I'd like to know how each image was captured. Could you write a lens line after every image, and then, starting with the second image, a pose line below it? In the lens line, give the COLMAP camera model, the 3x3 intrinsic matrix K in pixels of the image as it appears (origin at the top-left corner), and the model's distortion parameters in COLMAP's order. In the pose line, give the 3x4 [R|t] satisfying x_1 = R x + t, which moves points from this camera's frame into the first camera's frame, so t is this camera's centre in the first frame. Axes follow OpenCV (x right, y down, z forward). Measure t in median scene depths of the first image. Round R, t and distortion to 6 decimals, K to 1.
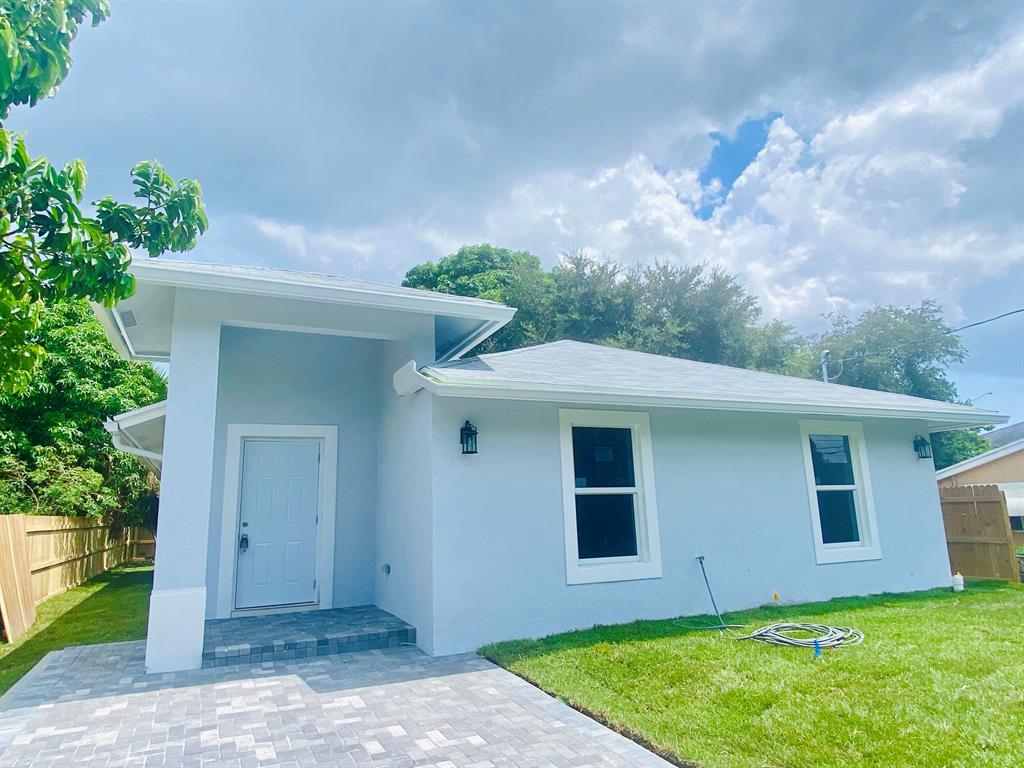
lens RADIAL K [[639.5, 0, 509.9], [0, 639.5, 379.3], [0, 0, 1]] dist [0.046977, -0.061717]
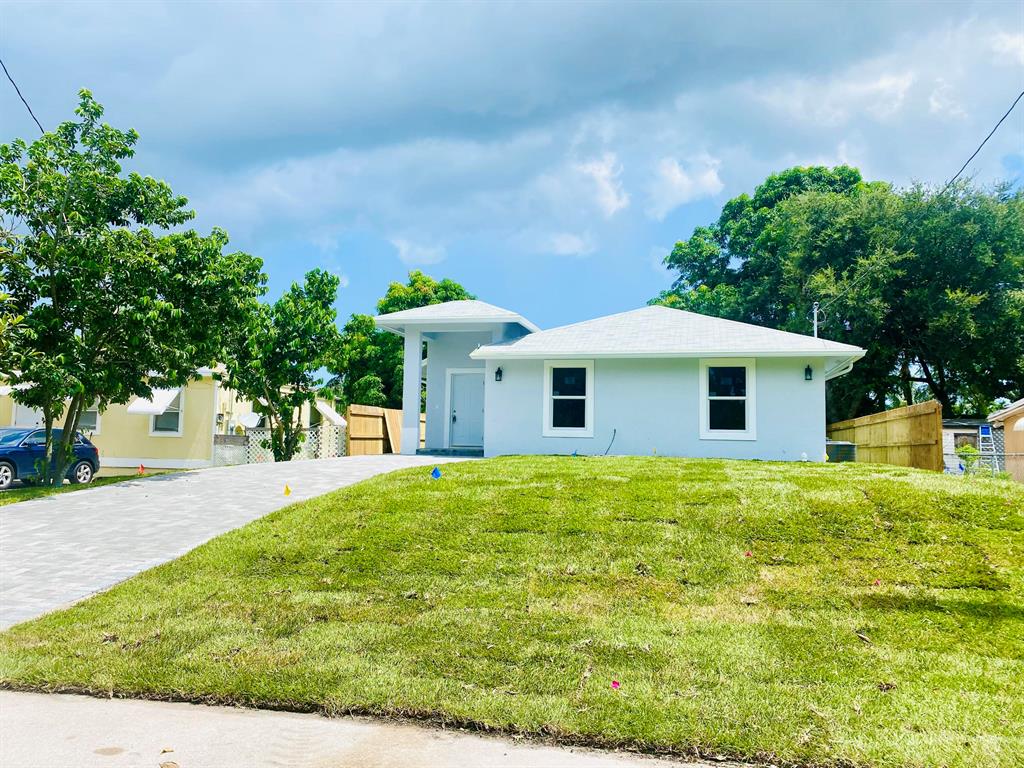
lens RADIAL K [[808.7, 0, 512.0], [0, 808.7, 384.0], [0, 0, 1]] dist [0.016328, -0.003455]
pose [[0.783611, -0.005824, -0.621224, 1.394251], [0.082406, 0.992094, 0.094647, -0.118170], [0.615762, -0.125359, 0.777896, -1.007252]]
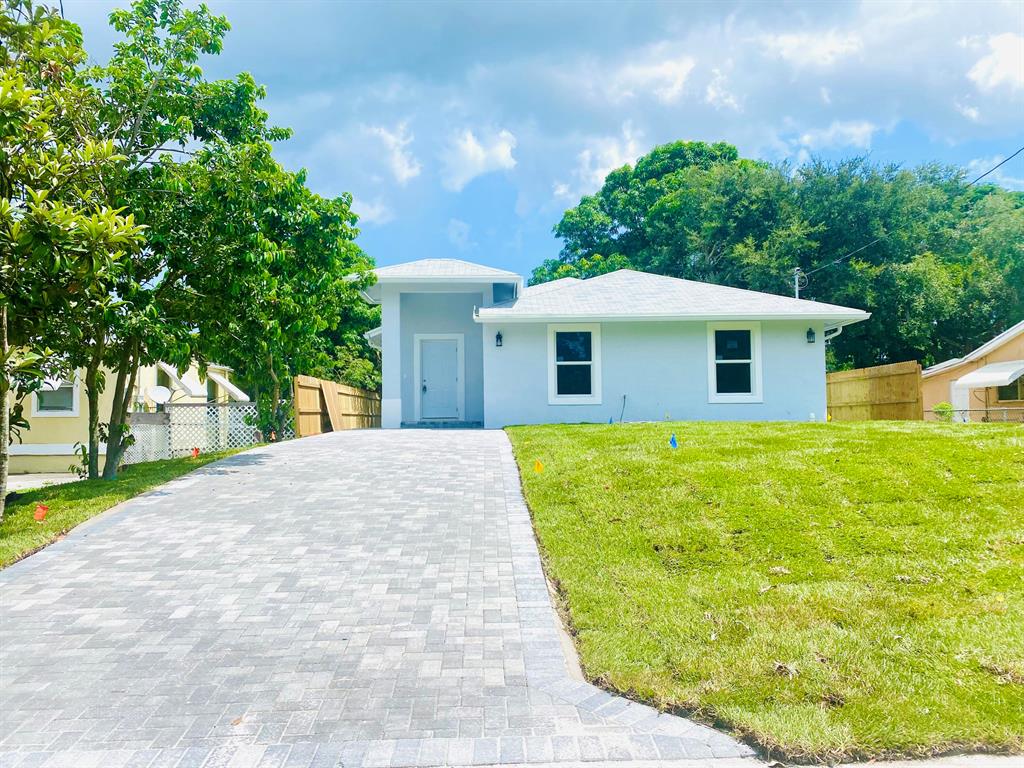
lens RADIAL K [[808.7, 0, 512.0], [0, 808.7, 384.0], [0, 0, 1]] dist [0.016328, -0.003455]
pose [[0.916941, -0.000182, -0.399023, 0.825513], [0.063769, 0.987214, 0.146088, -0.122617], [0.393894, -0.159399, 0.905229, -1.173521]]
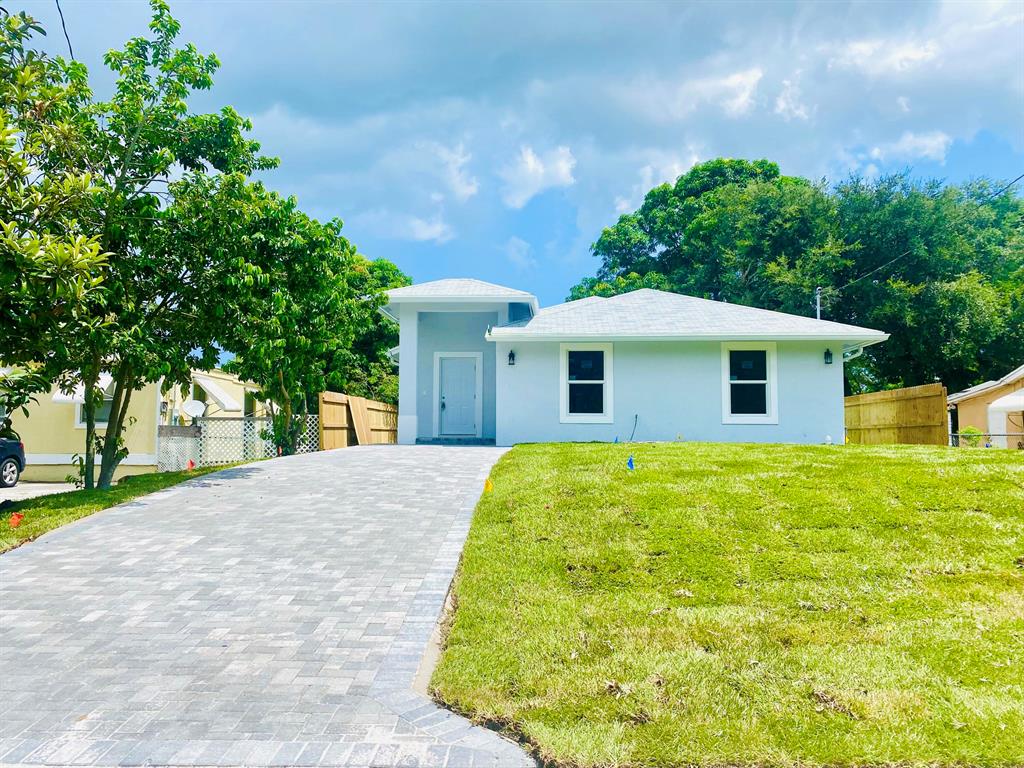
lens RADIAL K [[806.6, 0, 507.7], [0, 806.6, 386.0], [0, 0, 1]] dist [0.016879, -0.001516]
pose [[0.883699, 0.001623, -0.468053, 0.942308], [0.063749, 0.990258, 0.123793, -0.123309], [0.463694, -0.139233, 0.874987, -1.141256]]
